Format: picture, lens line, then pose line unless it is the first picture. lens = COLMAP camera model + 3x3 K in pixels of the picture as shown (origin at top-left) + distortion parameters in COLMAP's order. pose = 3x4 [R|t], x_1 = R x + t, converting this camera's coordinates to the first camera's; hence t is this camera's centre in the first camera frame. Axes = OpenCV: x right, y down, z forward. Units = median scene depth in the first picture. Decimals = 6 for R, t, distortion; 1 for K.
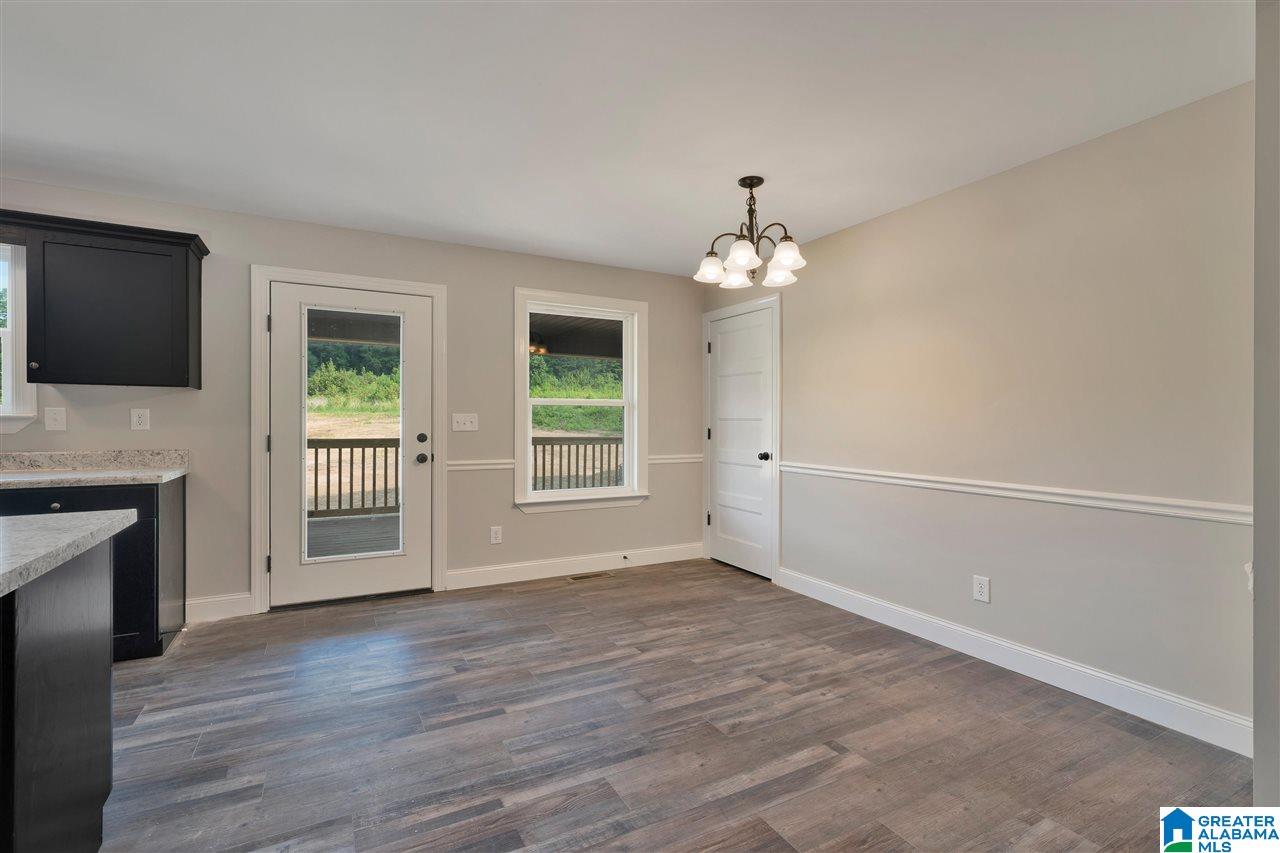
lens RADIAL K [[605.4, 0, 654.3], [0, 605.4, 421.0], [0, 0, 1]] dist [-0.005258, -0.000341]
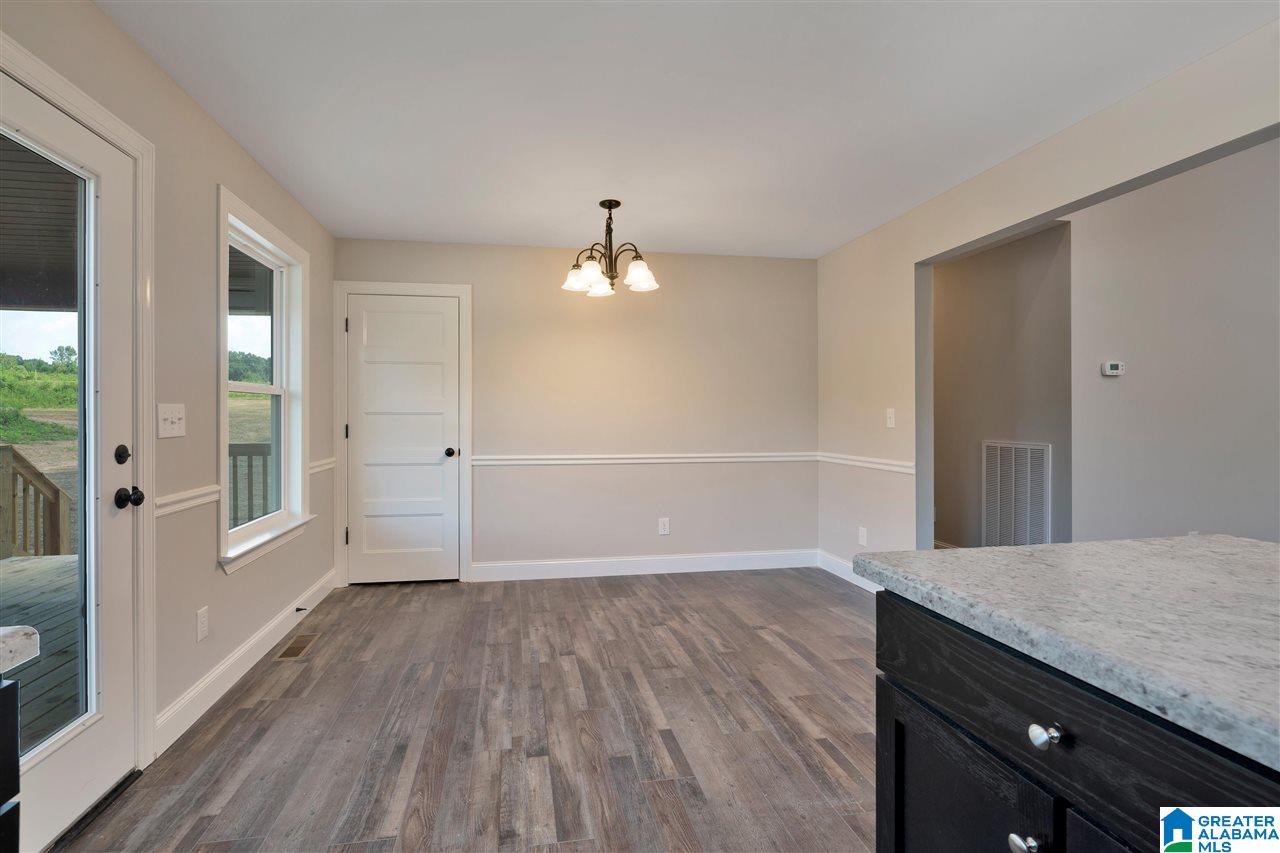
lens RADIAL K [[605.4, 0, 654.3], [0, 605.4, 421.0], [0, 0, 1]] dist [-0.005258, -0.000341]
pose [[0.278027, -0.012446, 0.960493, -0.910426], [0.002175, 0.999922, 0.012328, -0.003482], [-0.960571, -0.001338, 0.278032, 0.608816]]
